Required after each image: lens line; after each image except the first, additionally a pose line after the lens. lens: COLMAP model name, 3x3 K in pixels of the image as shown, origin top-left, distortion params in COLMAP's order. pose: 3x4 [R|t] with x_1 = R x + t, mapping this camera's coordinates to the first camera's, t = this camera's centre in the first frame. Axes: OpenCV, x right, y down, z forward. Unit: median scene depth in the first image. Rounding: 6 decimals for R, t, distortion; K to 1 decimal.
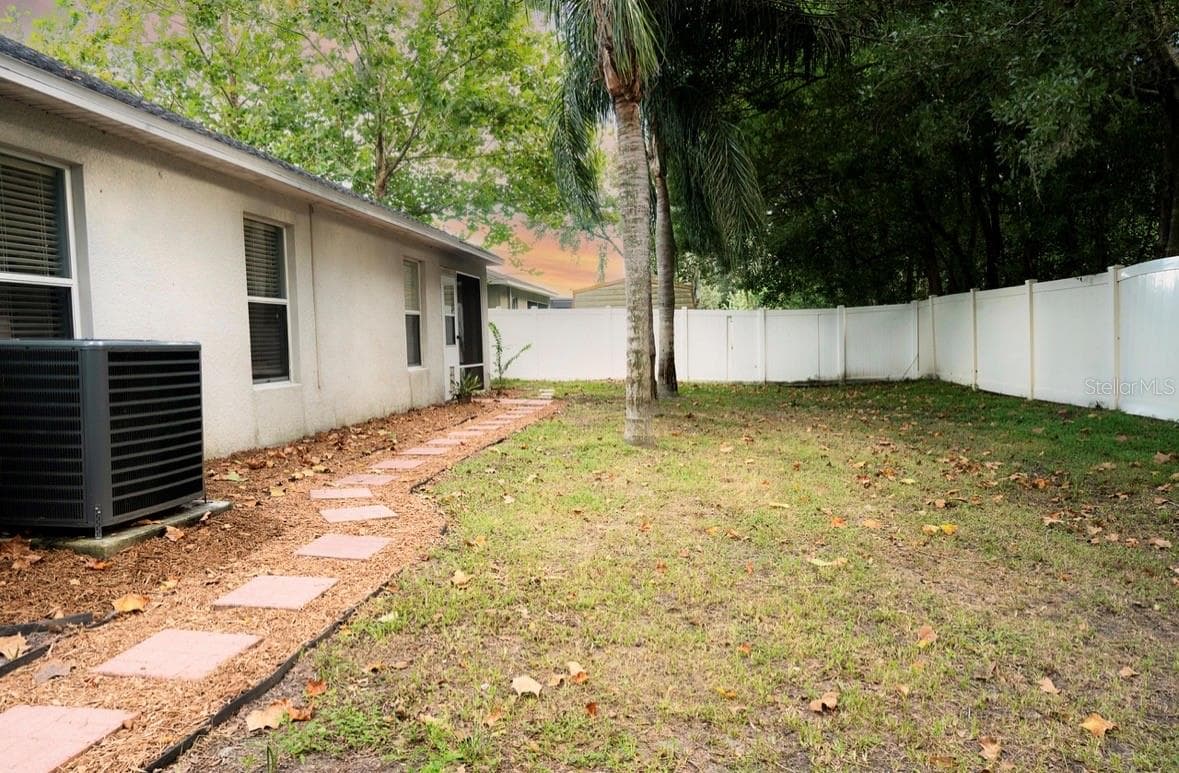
lens RADIAL K [[837.5, 0, 589.5], [0, 837.5, 386.5], [0, 0, 1]] dist [0.004720, 0.000089]
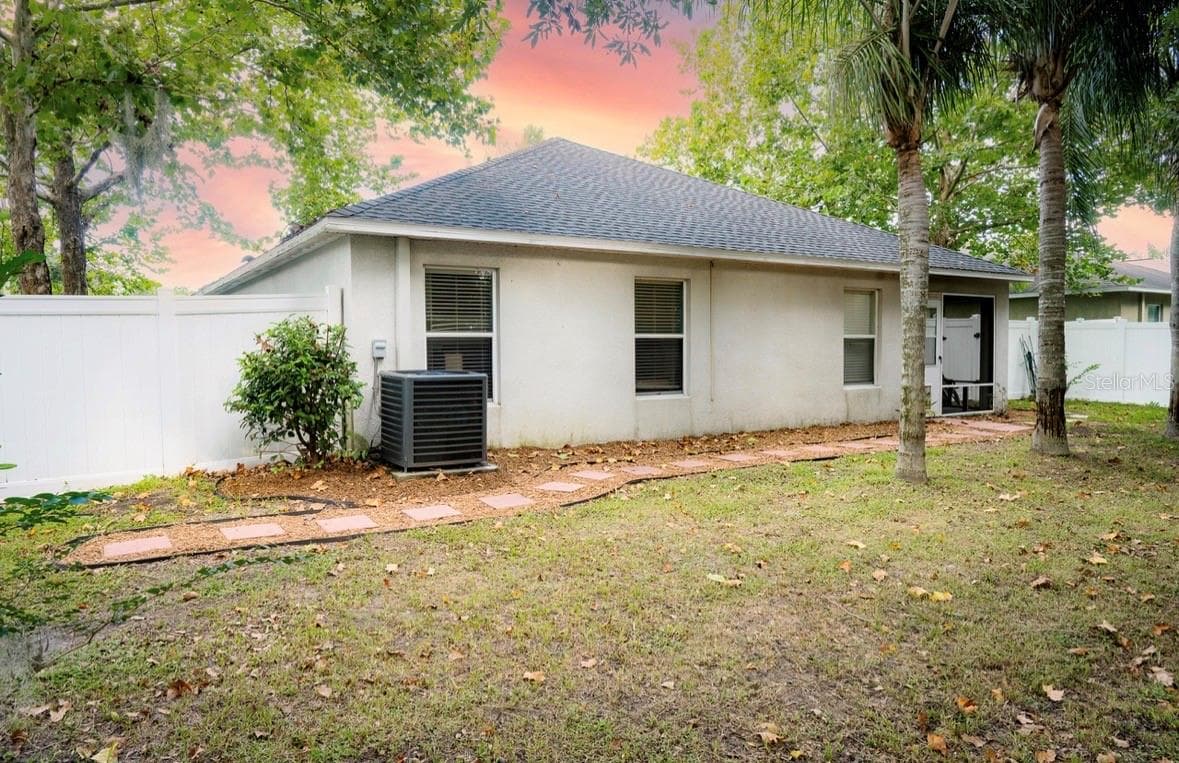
lens RADIAL K [[805.6, 0, 589.5], [0, 805.6, 381.5], [0, 0, 1]] dist [-0.001179, -0.000313]
pose [[0.626281, 0.051444, -0.777899, 0.590390], [-0.051496, 0.998371, 0.024565, -0.054019], [0.777895, 0.024674, 0.627909, 0.062512]]
